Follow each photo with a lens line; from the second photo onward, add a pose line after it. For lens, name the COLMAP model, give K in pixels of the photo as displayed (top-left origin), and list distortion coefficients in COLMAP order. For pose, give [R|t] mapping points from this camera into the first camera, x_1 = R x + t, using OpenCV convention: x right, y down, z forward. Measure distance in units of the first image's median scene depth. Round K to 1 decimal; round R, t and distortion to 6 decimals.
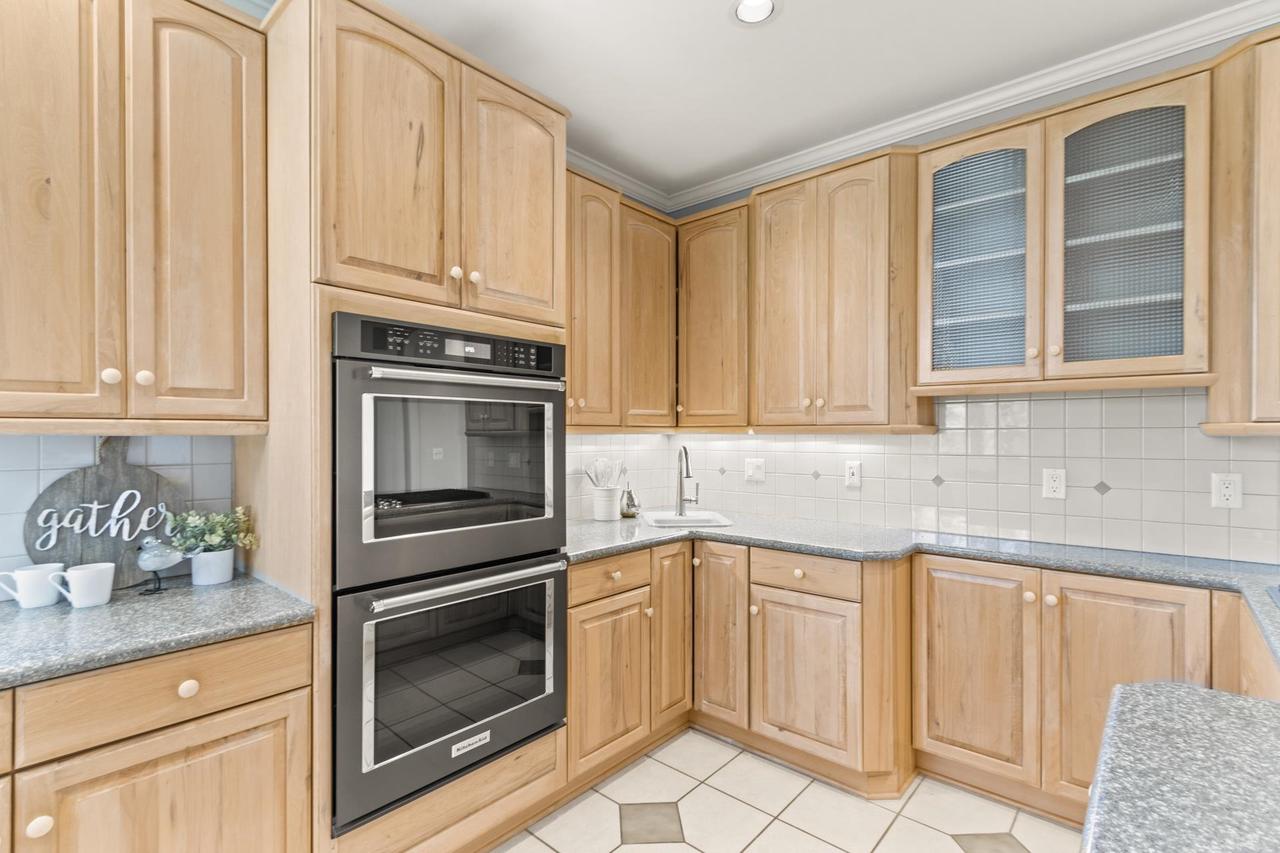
lens RADIAL K [[590.5, 0, 636.0], [0, 590.5, 434.2], [0, 0, 1]] dist [0.001295, 0.000269]
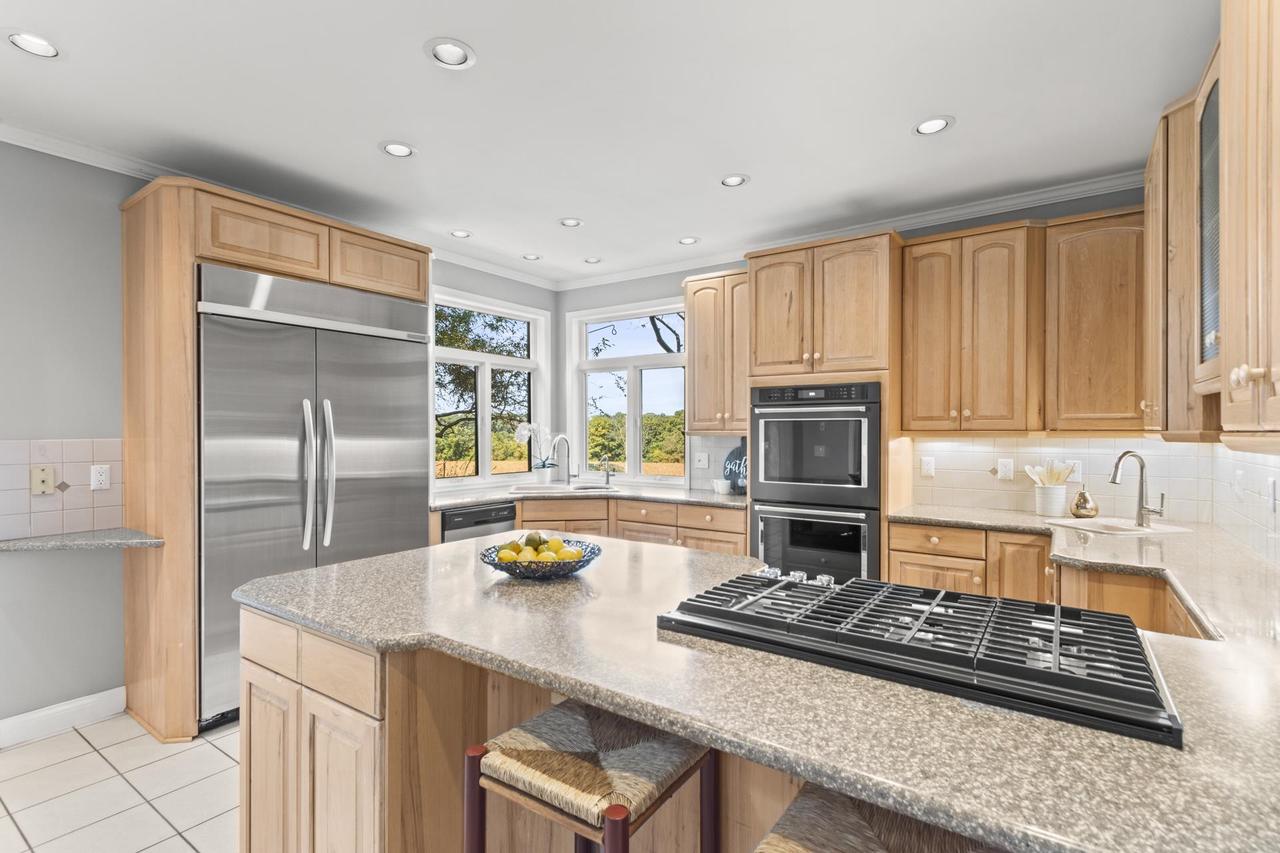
lens RADIAL K [[605.9, 0, 634.0], [0, 605.9, 433.1], [0, 0, 1]] dist [0.002926, -0.000068]
pose [[0.110700, 0.003960, -0.993846, 1.628493], [-0.002015, 0.999991, 0.003760, -0.018656], [0.993852, 0.001586, 0.110707, 0.180932]]
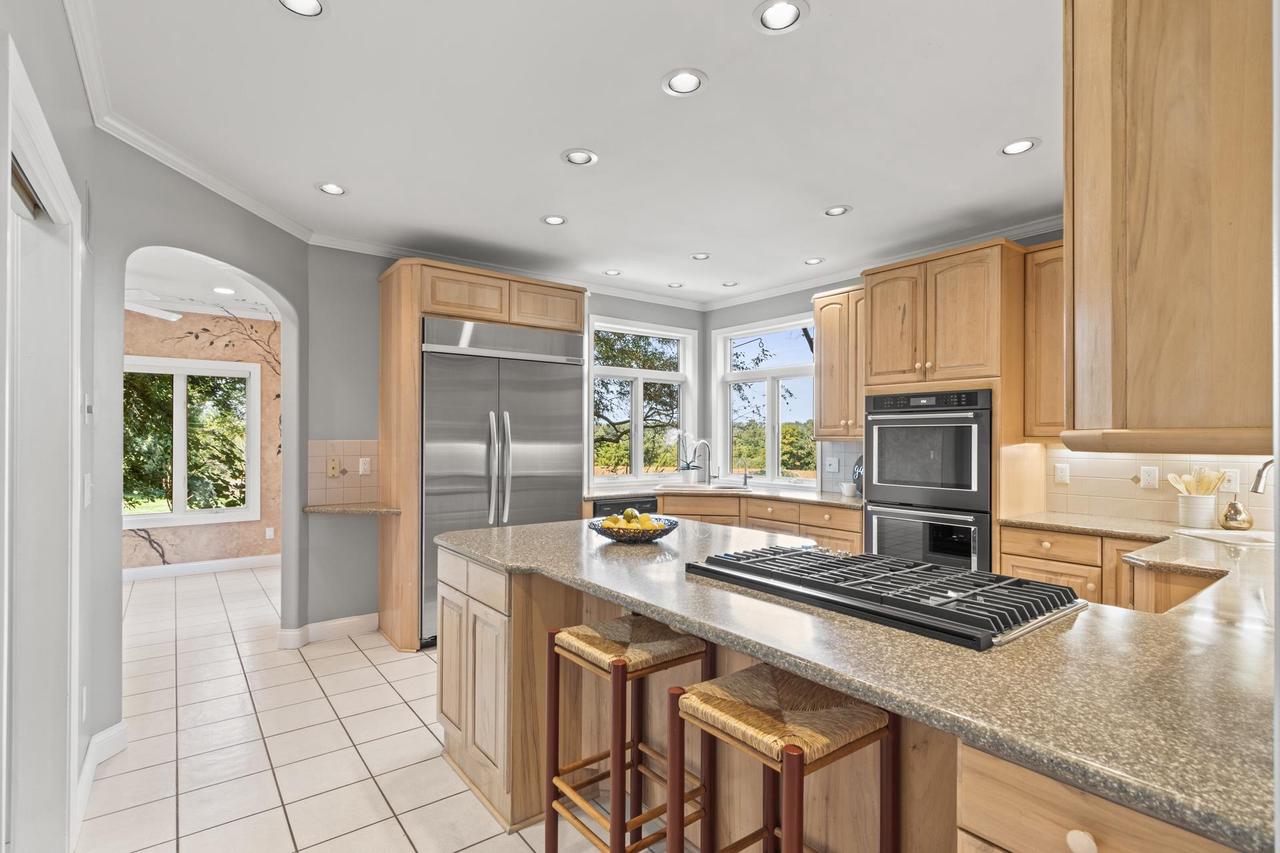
lens RADIAL K [[590.5, 0, 636.0], [0, 590.5, 434.2], [0, 0, 1]] dist [0.001295, 0.000269]
pose [[-0.180902, -0.006787, -0.983478, 1.896721], [-0.005248, 0.999969, -0.005935, -0.010114], [0.983487, 0.004087, -0.180932, 0.373922]]
